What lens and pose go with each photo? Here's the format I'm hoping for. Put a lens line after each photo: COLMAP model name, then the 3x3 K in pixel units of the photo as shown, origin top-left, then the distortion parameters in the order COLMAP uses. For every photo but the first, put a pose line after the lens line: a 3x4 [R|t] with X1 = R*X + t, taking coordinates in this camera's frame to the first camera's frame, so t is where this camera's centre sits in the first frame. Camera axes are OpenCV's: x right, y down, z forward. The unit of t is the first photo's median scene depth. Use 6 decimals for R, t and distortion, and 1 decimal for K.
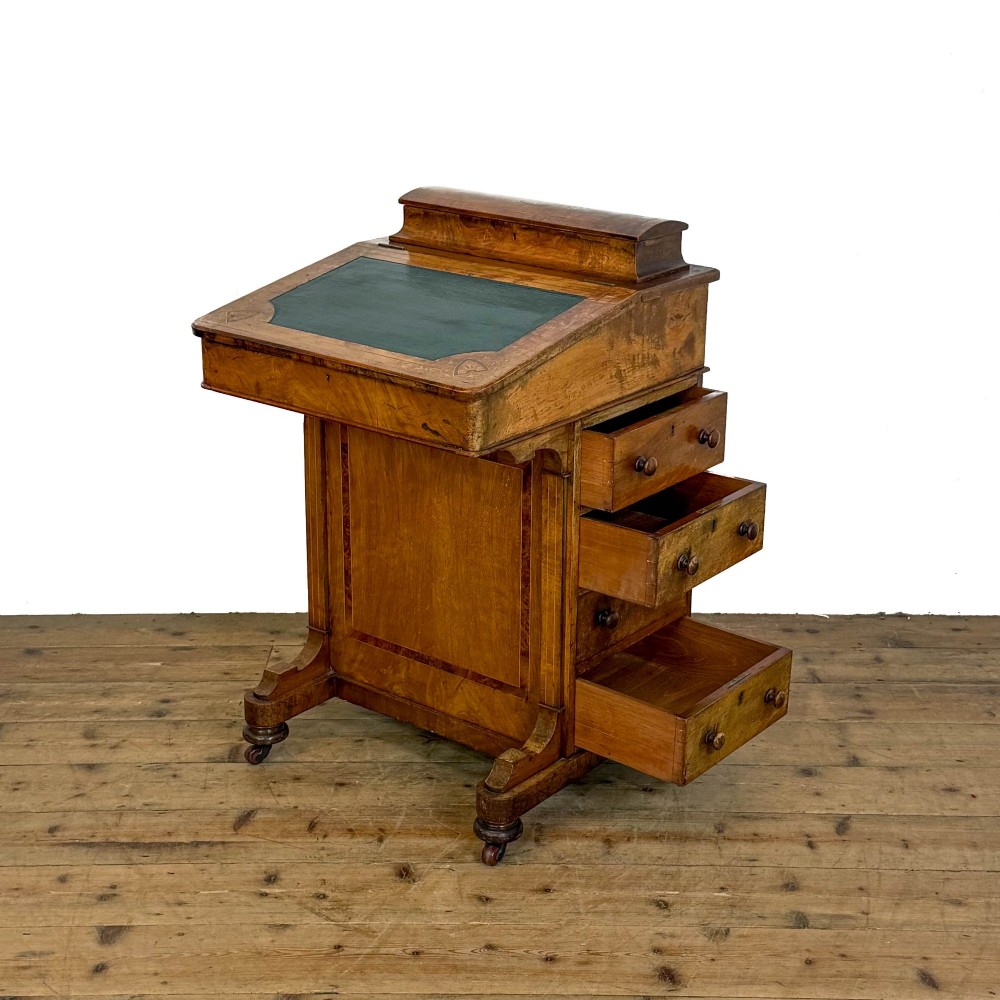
lens RADIAL K [[1688.4, 0, 486.2], [0, 1688.4, 515.8], [0, 0, 1]] dist [0.152390, -0.137726]
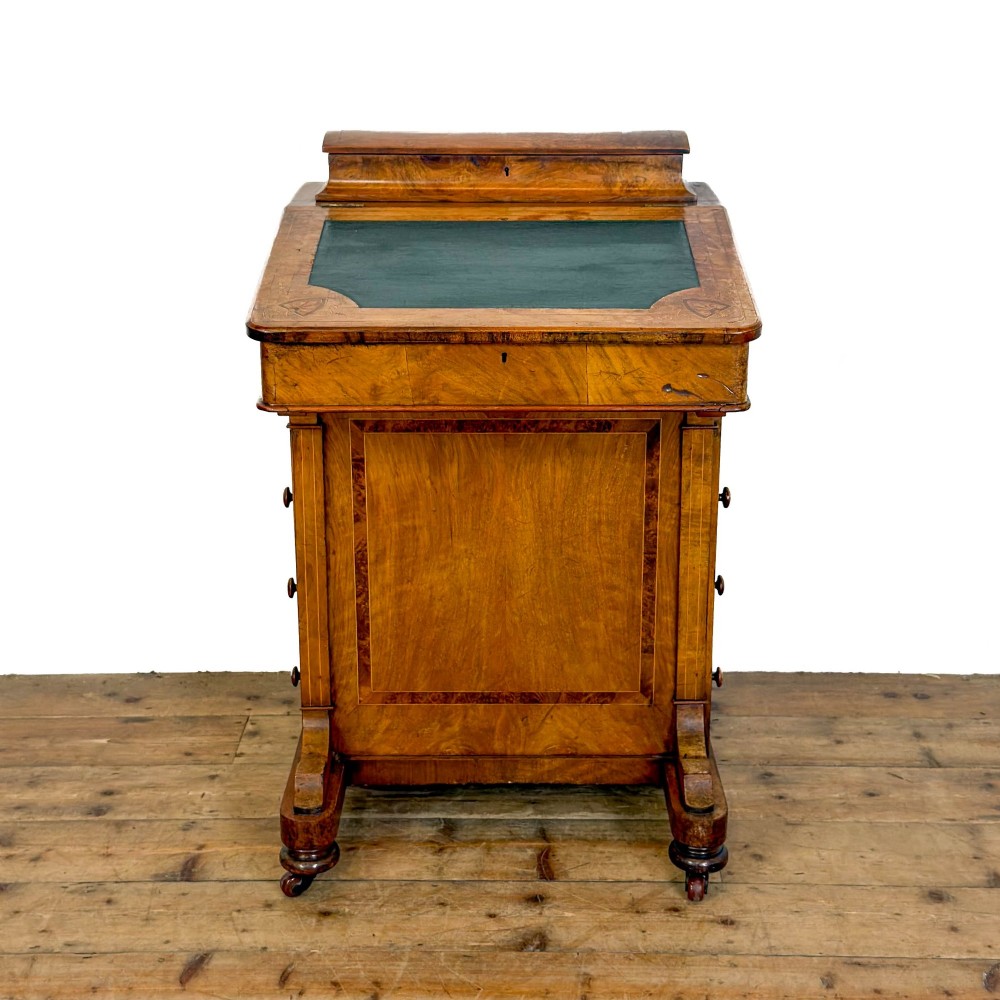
lens RADIAL K [[1735.3, 0, 497.4], [0, 1735.3, 497.2], [0, 0, 1]] dist [0.123907, -0.098764]
pose [[0.779289, -0.211264, 0.589979, -0.537487], [0.220715, 0.973664, 0.057119, -0.060019], [-0.586509, 0.085705, 0.805396, 0.334025]]
